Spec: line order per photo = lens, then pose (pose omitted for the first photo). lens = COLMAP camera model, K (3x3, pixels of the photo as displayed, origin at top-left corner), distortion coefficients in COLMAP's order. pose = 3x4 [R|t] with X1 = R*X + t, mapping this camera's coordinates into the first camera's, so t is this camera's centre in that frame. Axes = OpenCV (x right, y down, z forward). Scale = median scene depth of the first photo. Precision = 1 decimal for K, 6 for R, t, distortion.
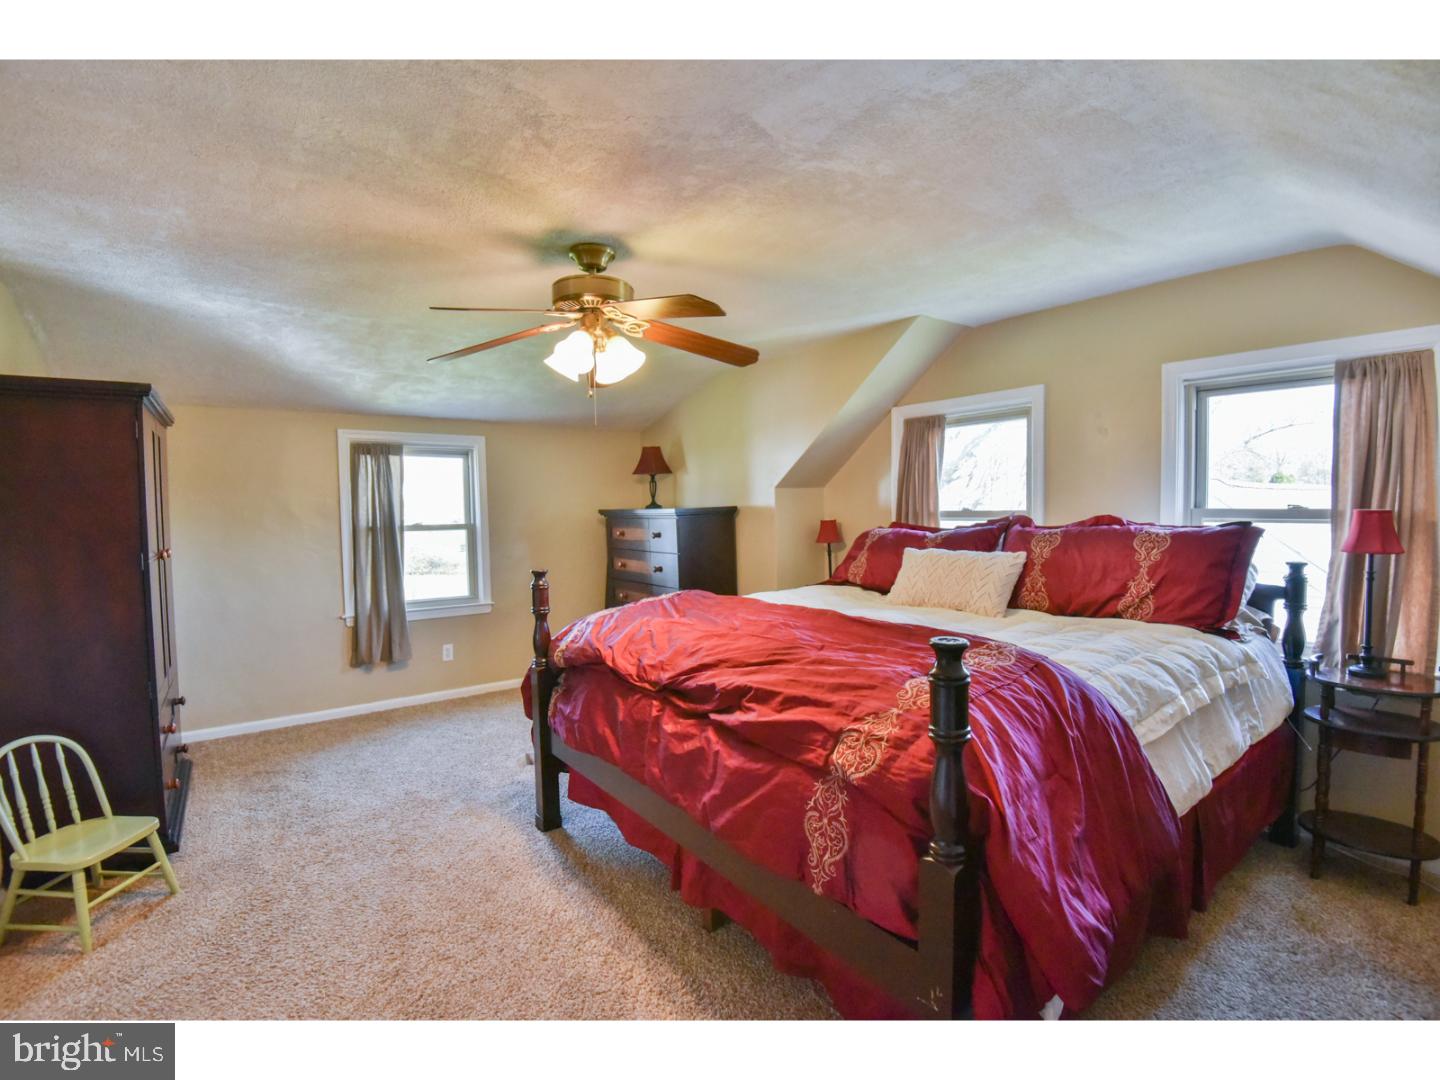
lens RADIAL K [[670.0, 0, 718.6], [0, 670.0, 532.0], [0, 0, 1]] dist [-0.025193, -0.010348]
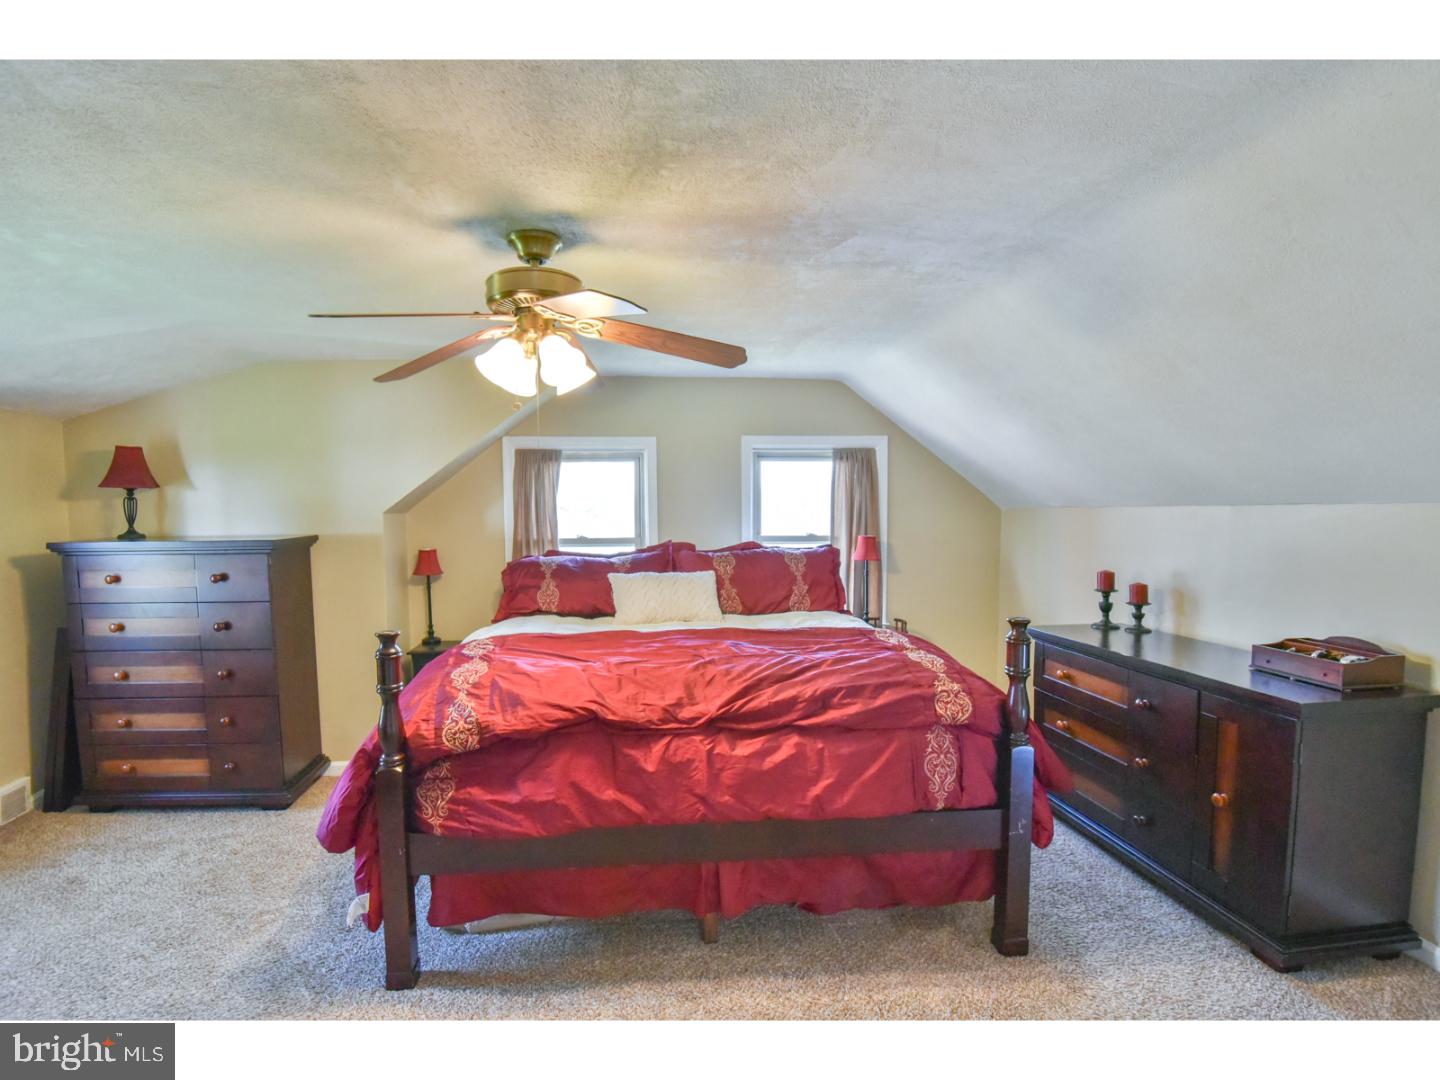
lens RADIAL K [[671.2, 0, 714.6], [0, 671.2, 544.9], [0, 0, 1]] dist [-0.003078, -0.026872]
pose [[0.531920, -0.021543, 0.846521, -0.723166], [0.031900, 0.999477, 0.005391, -0.030687], [-0.846194, 0.024136, 0.532329, 0.336250]]
